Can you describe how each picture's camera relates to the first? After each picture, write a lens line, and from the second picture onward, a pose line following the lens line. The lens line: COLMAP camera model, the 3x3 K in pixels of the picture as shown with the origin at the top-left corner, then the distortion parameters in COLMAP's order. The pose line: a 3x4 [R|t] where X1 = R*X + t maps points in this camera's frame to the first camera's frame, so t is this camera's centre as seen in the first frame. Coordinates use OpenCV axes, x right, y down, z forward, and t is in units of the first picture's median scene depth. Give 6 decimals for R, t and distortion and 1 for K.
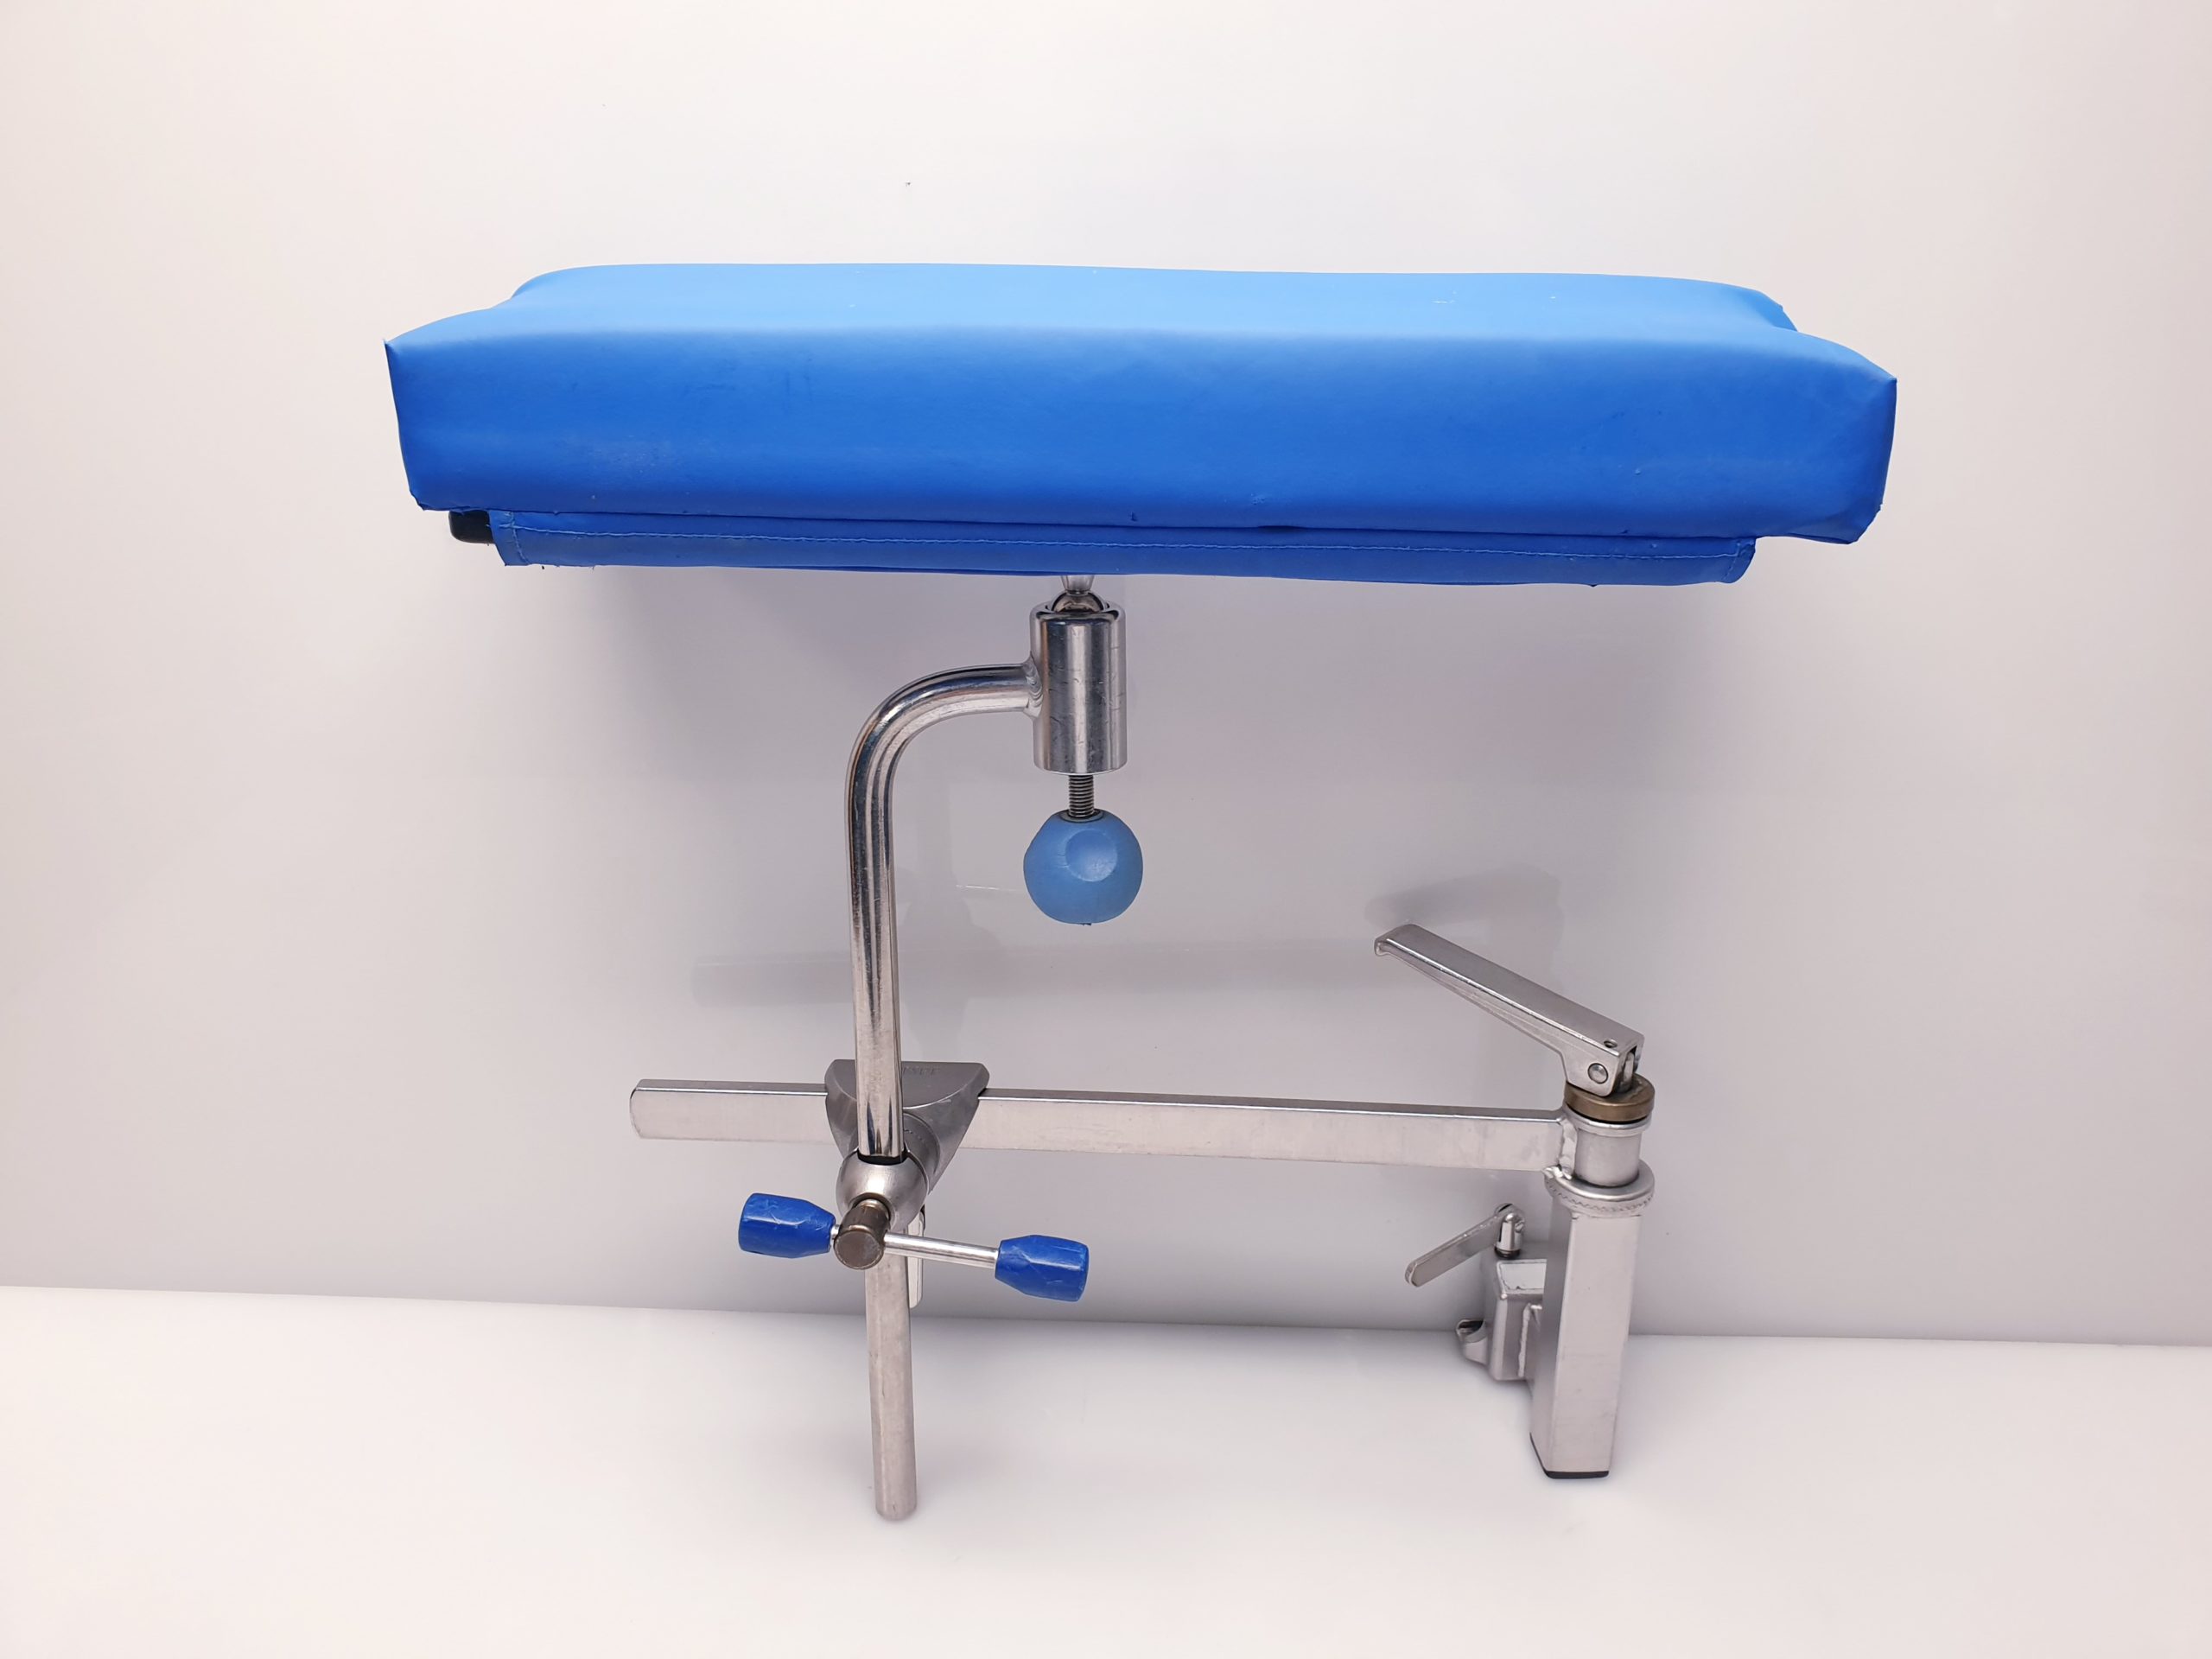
lens RADIAL K [[1769.4, 0, 1106.0], [0, 1769.4, 829.5], [0, 0, 1]] dist [0.199332, -0.628590]
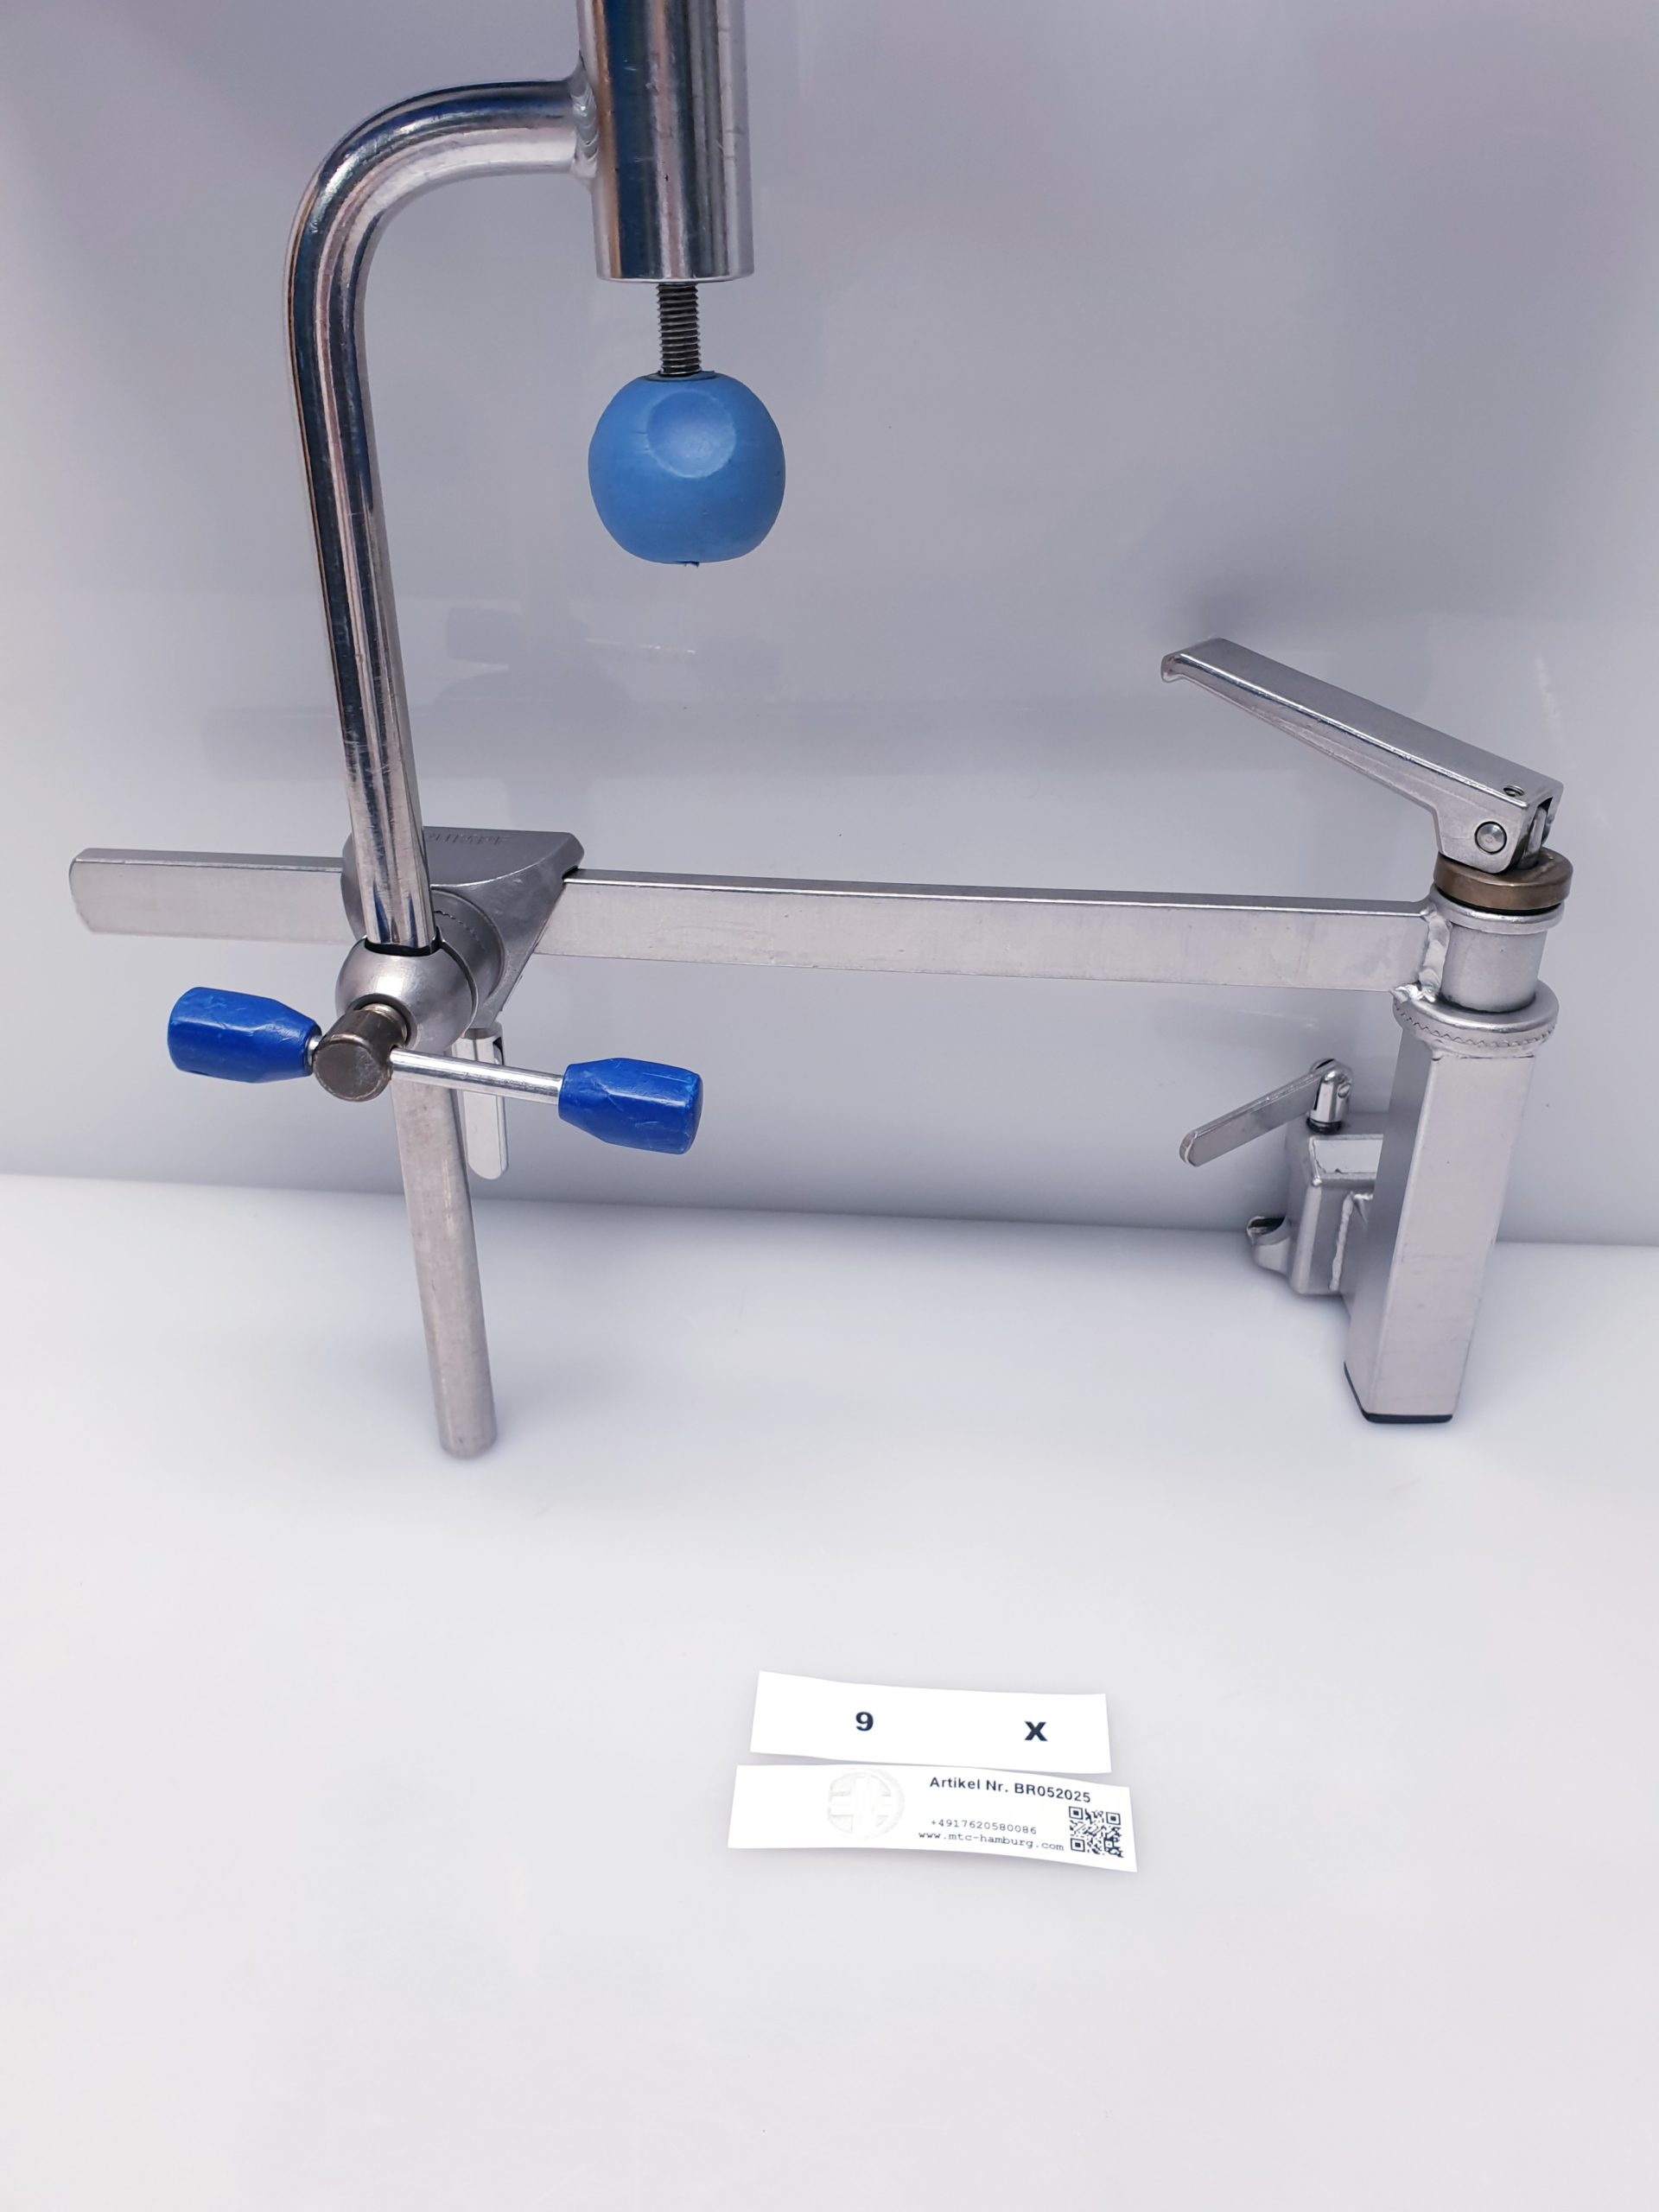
lens RADIAL K [[1769.4, 0, 829.5], [0, 1769.4, 1106.0], [0, 0, 1]] dist [0.199332, -0.628590]
pose [[0.999214, 0.014848, -0.036764, 0.056828], [-0.008298, 0.985012, 0.172288, 0.118636], [0.038771, -0.171848, 0.984360, 0.318047]]
